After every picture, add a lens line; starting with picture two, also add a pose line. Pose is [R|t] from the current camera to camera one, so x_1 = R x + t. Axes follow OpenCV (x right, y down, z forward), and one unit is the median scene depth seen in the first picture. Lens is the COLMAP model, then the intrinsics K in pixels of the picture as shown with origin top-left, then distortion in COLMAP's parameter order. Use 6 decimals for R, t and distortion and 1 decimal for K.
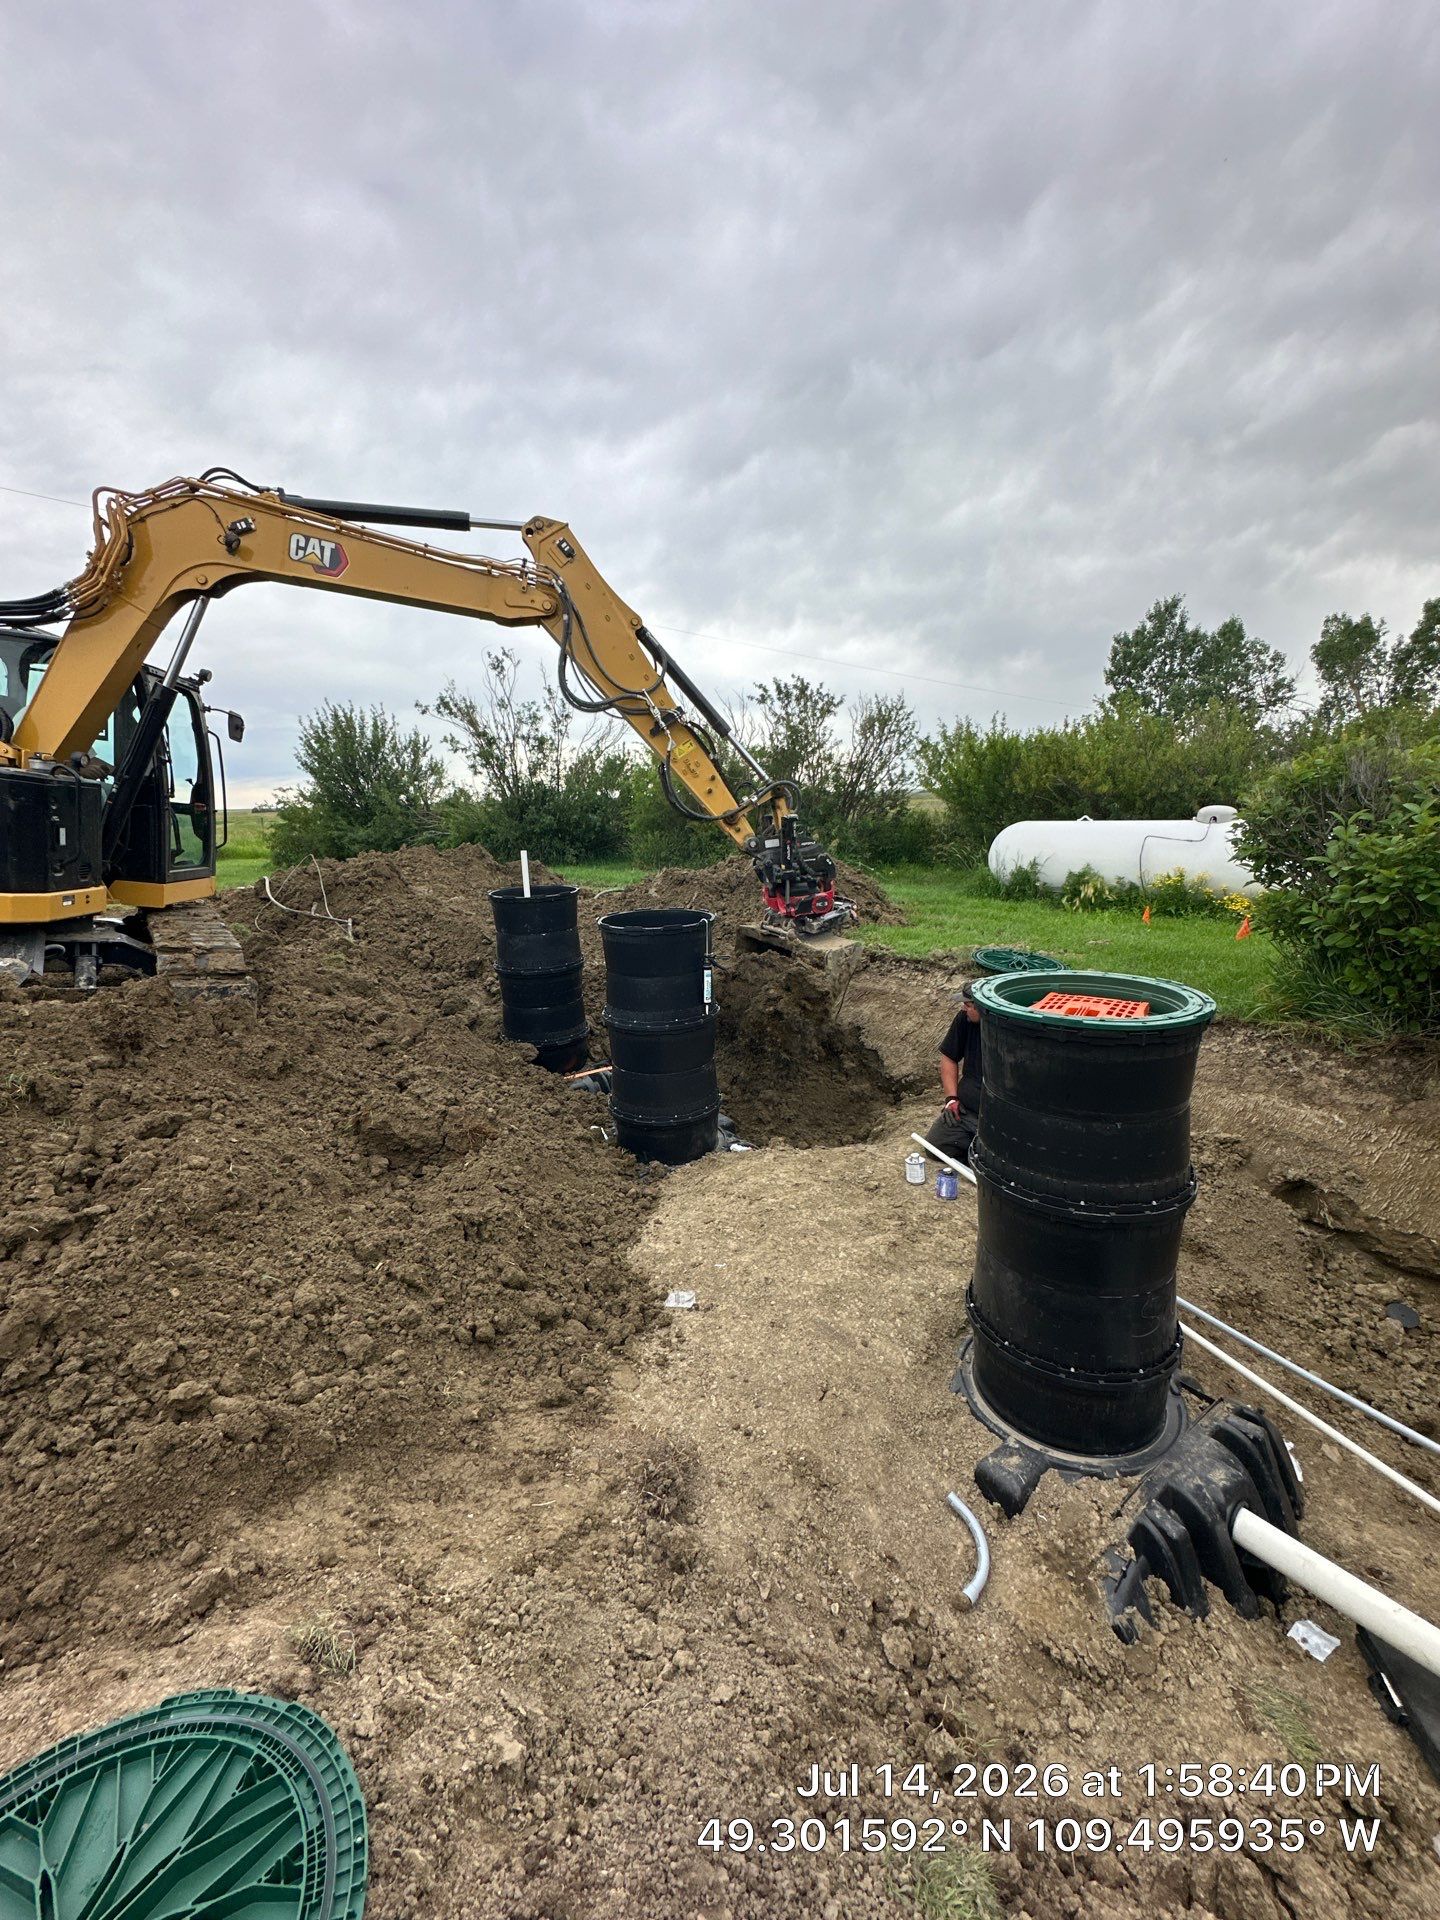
lens RADIAL K [[795.9, 0, 704.5], [0, 795.9, 956.3], [0, 0, 1]] dist [0.001387, -0.001511]
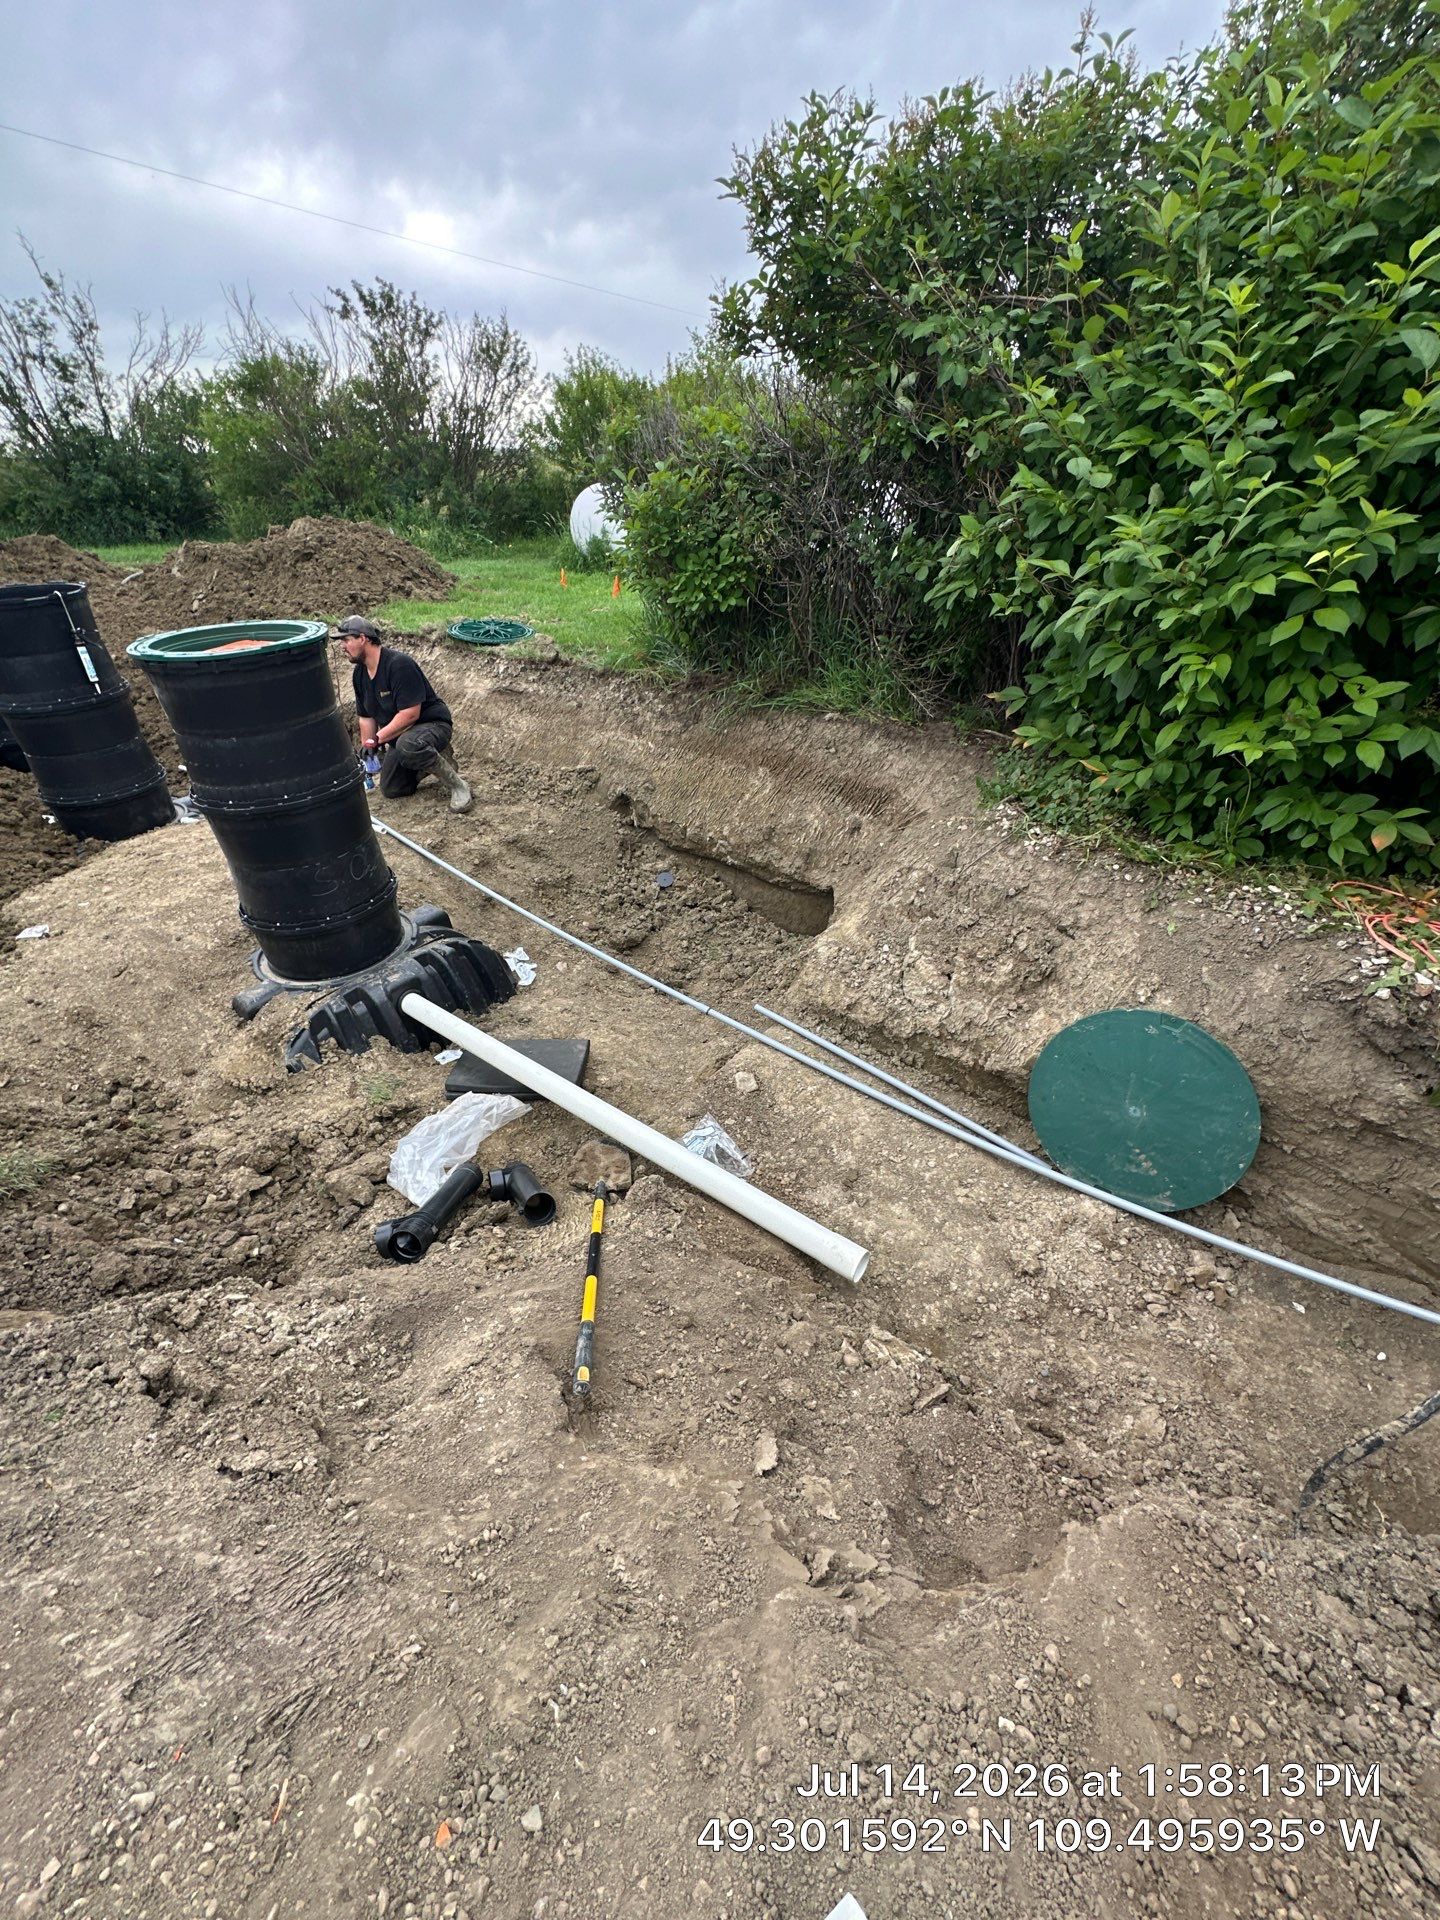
lens RADIAL K [[795.9, 0, 695.4], [0, 795.9, 967.6], [0, 0, 1]] dist [0.001387, -0.001511]
pose [[0.956550, -0.150121, 0.249952, 0.132342], [0.047870, 0.926493, 0.373255, 0.016536], [-0.287613, -0.345072, 0.893423, -0.081872]]
